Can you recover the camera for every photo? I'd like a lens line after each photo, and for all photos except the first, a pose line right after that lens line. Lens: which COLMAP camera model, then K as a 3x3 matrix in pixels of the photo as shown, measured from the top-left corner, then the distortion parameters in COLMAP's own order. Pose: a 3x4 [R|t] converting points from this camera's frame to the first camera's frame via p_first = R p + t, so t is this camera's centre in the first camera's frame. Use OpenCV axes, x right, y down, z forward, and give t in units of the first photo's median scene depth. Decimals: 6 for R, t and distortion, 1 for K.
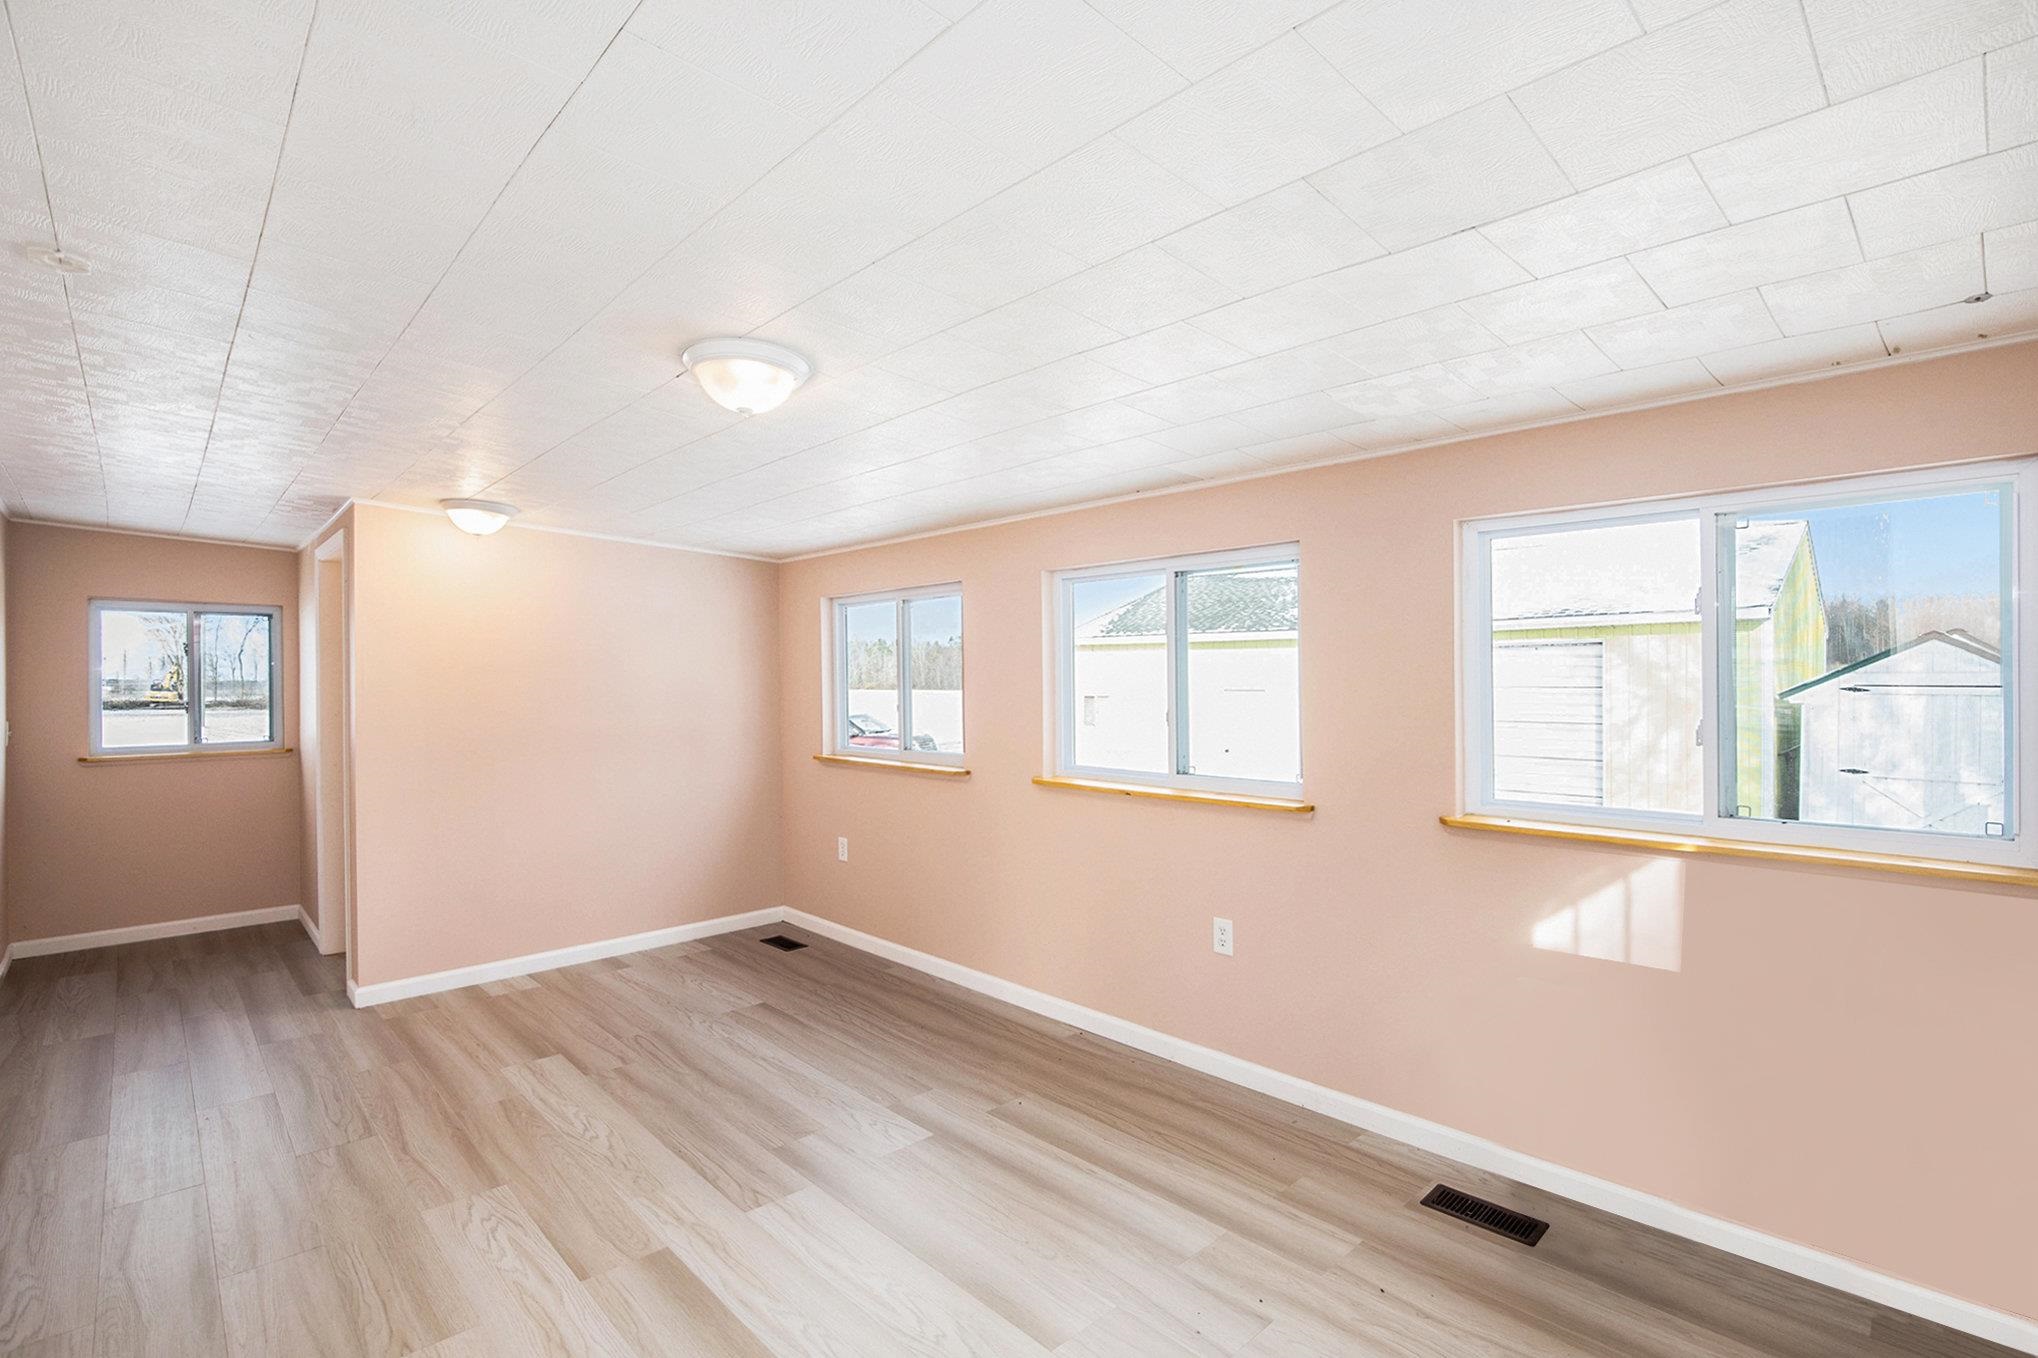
lens RADIAL K [[943.4, 0, 1021.0], [0, 943.4, 681.9], [0, 0, 1]] dist [-0.023694, 0.001411]
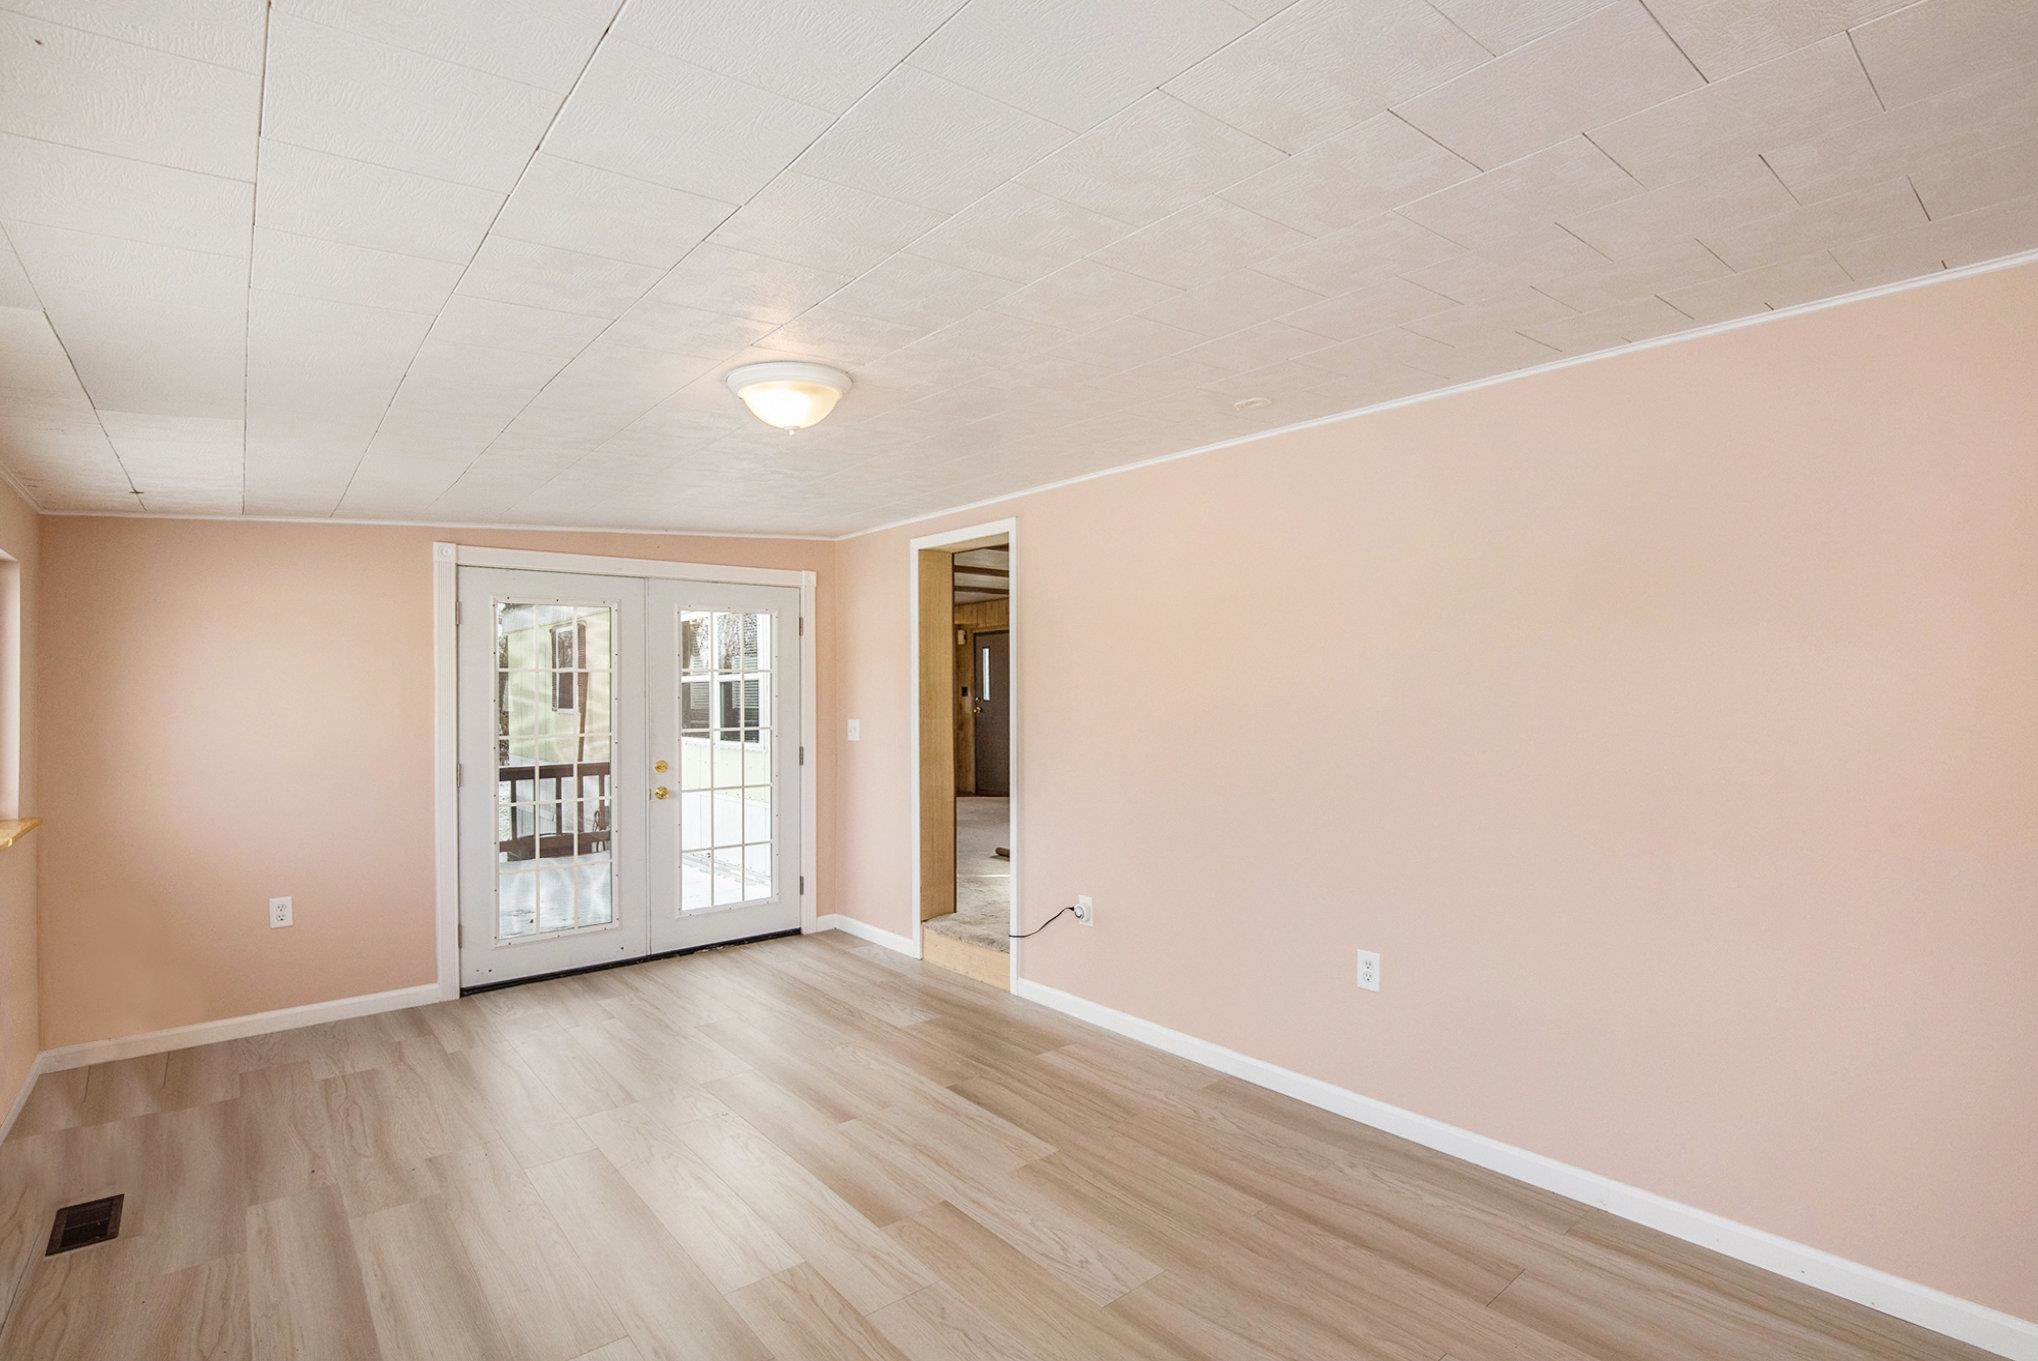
lens RADIAL K [[943.4, 0, 1016.5], [0, 943.4, 682.9], [0, 0, 1]] dist [-0.023694, 0.001411]
pose [[-0.997831, 0.017032, 0.063583, -0.588517], [0.017041, 0.999855, -0.000400, 0.005345], [-0.063580, 0.000684, -0.997976, 1.962780]]
